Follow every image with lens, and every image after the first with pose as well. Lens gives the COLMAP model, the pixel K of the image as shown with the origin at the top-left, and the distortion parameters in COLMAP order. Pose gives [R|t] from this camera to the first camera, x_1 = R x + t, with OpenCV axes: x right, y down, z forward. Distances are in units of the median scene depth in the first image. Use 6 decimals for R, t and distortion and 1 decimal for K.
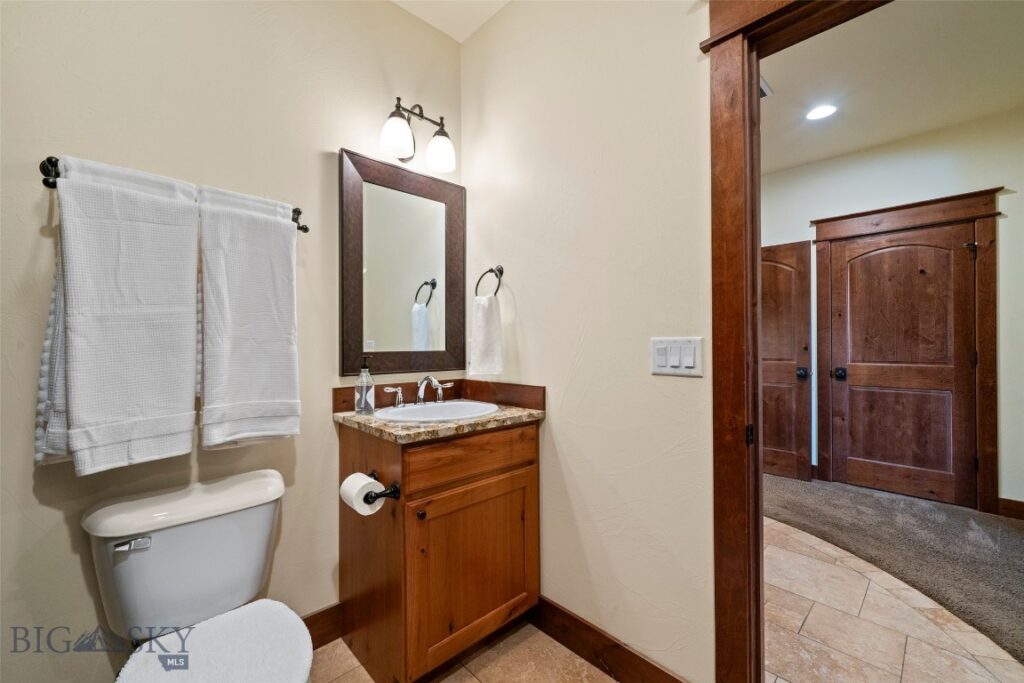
lens RADIAL K [[430.9, 0, 506.8], [0, 430.9, 338.8], [0, 0, 1]] dist [-0.004147, 0.000979]
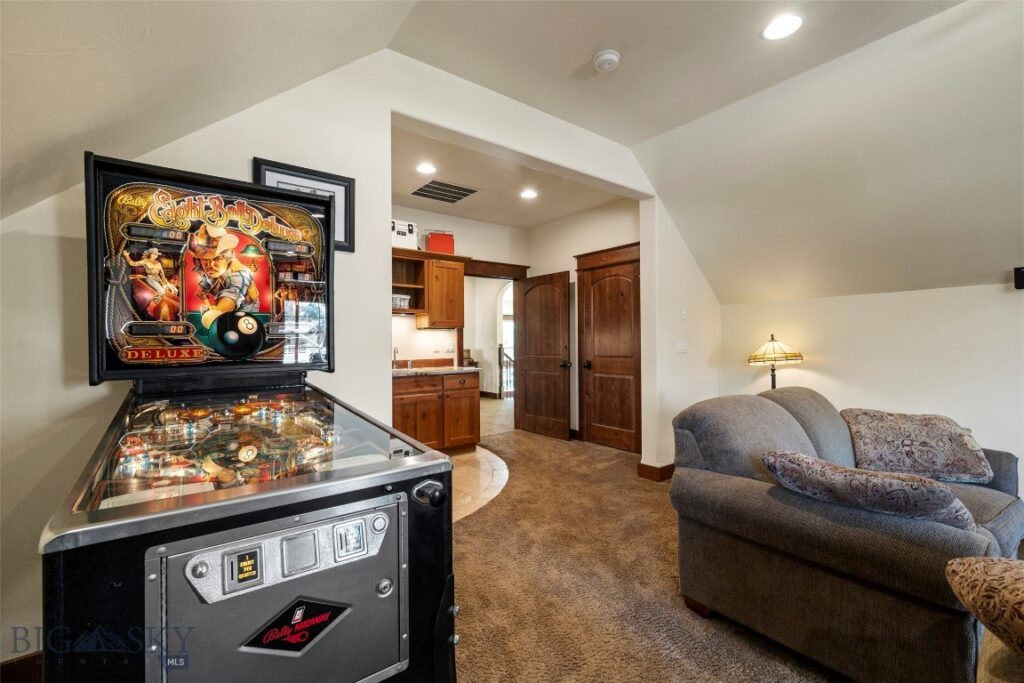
lens RADIAL K [[446.9, 0, 514.4], [0, 446.9, 345.2], [0, 0, 1]] dist [-0.001015, 0.000019]
pose [[0.994672, -0.004343, -0.103002, 0.702803], [0.005076, 0.999964, 0.006849, 0.005908], [0.102969, -0.007335, 0.994658, -0.494655]]
